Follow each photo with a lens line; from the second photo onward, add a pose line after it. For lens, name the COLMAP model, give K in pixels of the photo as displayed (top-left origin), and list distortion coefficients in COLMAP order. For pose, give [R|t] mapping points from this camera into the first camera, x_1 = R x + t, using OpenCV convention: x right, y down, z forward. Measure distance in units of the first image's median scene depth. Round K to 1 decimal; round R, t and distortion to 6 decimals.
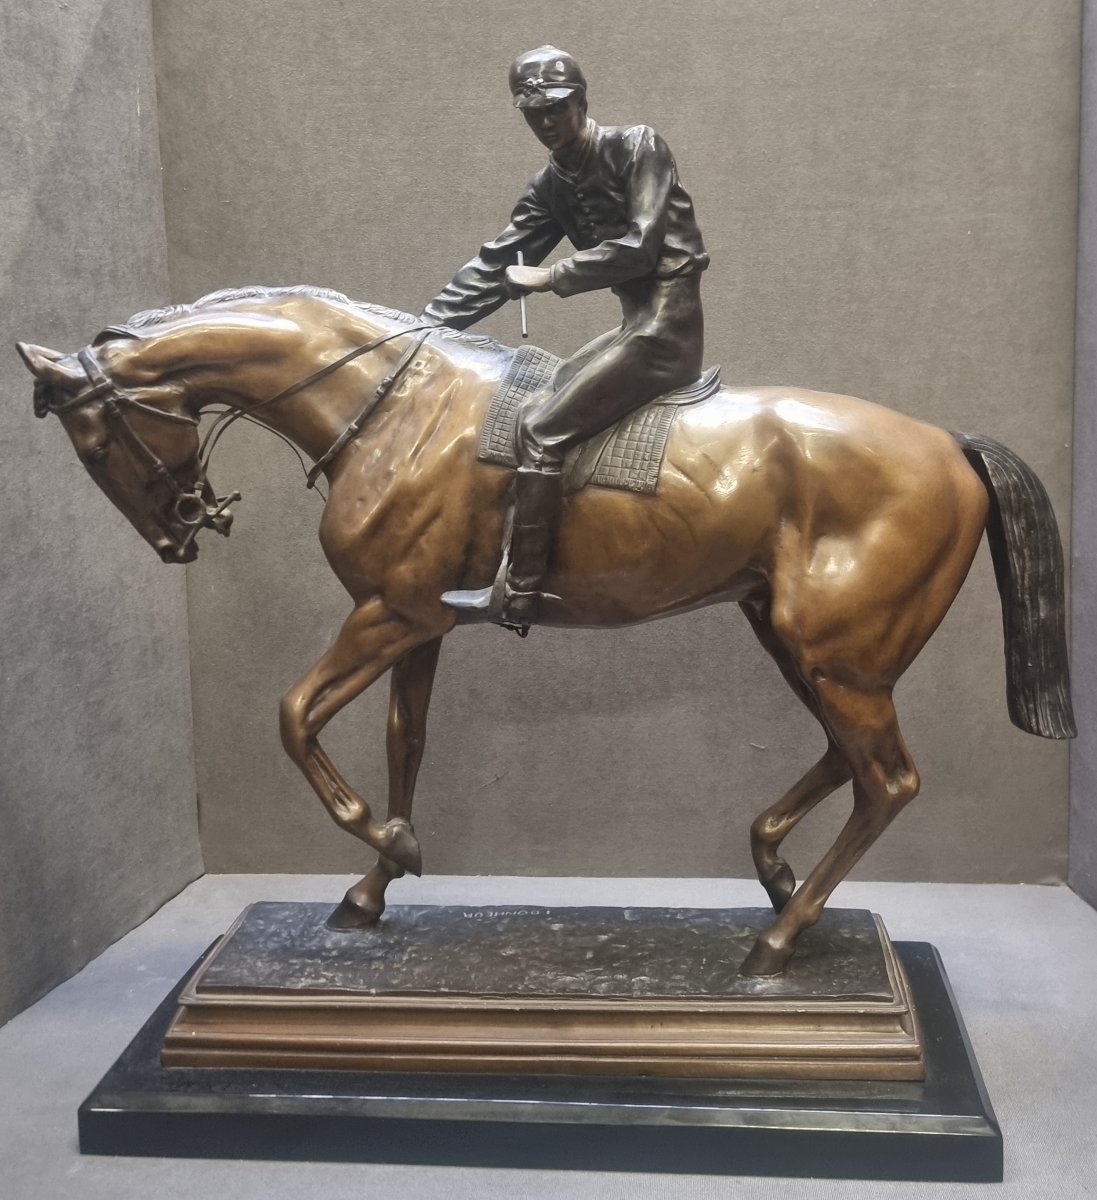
lens RADIAL K [[1318.7, 0, 604.7], [0, 1318.7, 465.4], [0, 0, 1]] dist [0.088154, -0.044708]
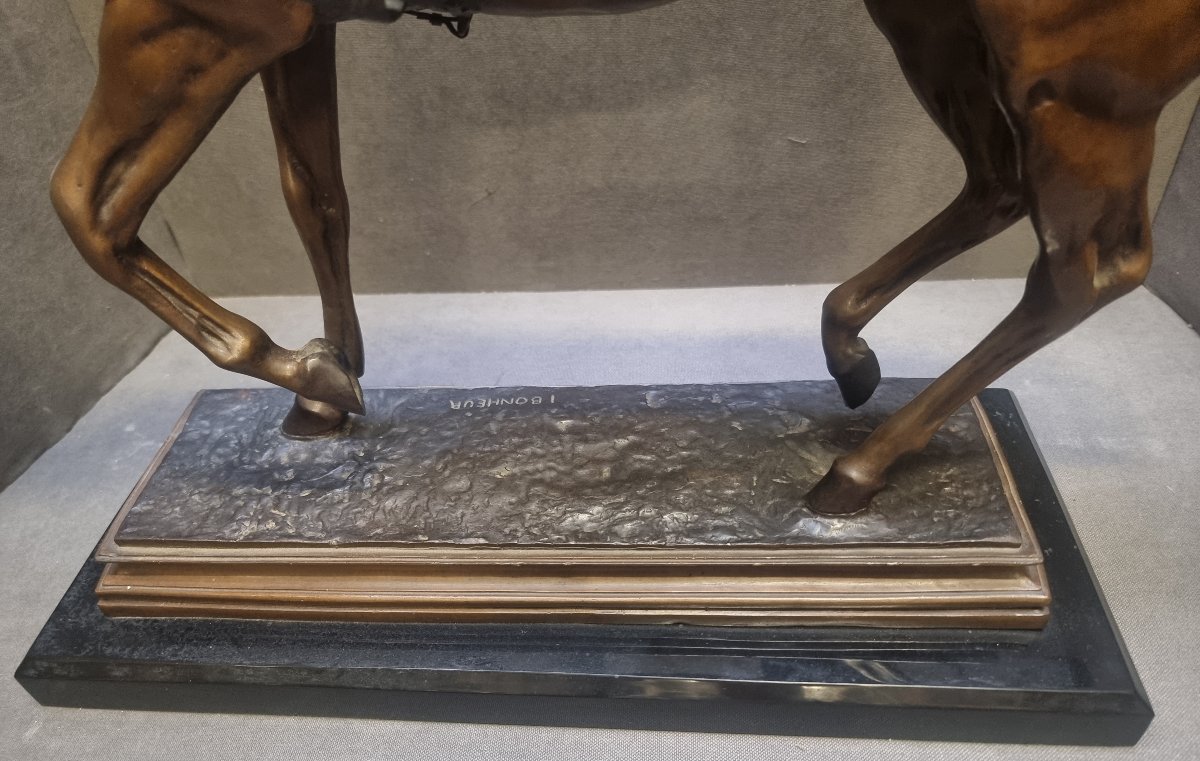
lens RADIAL K [[848.1, 0, 592.6], [0, 848.1, 445.6], [0, 0, 1]] dist [0.045228, -0.057400]
pose [[0.998397, -0.044903, -0.034463, -0.001480], [0.056589, 0.805775, 0.589512, 0.057796], [0.001298, -0.590517, 0.807024, 0.590935]]
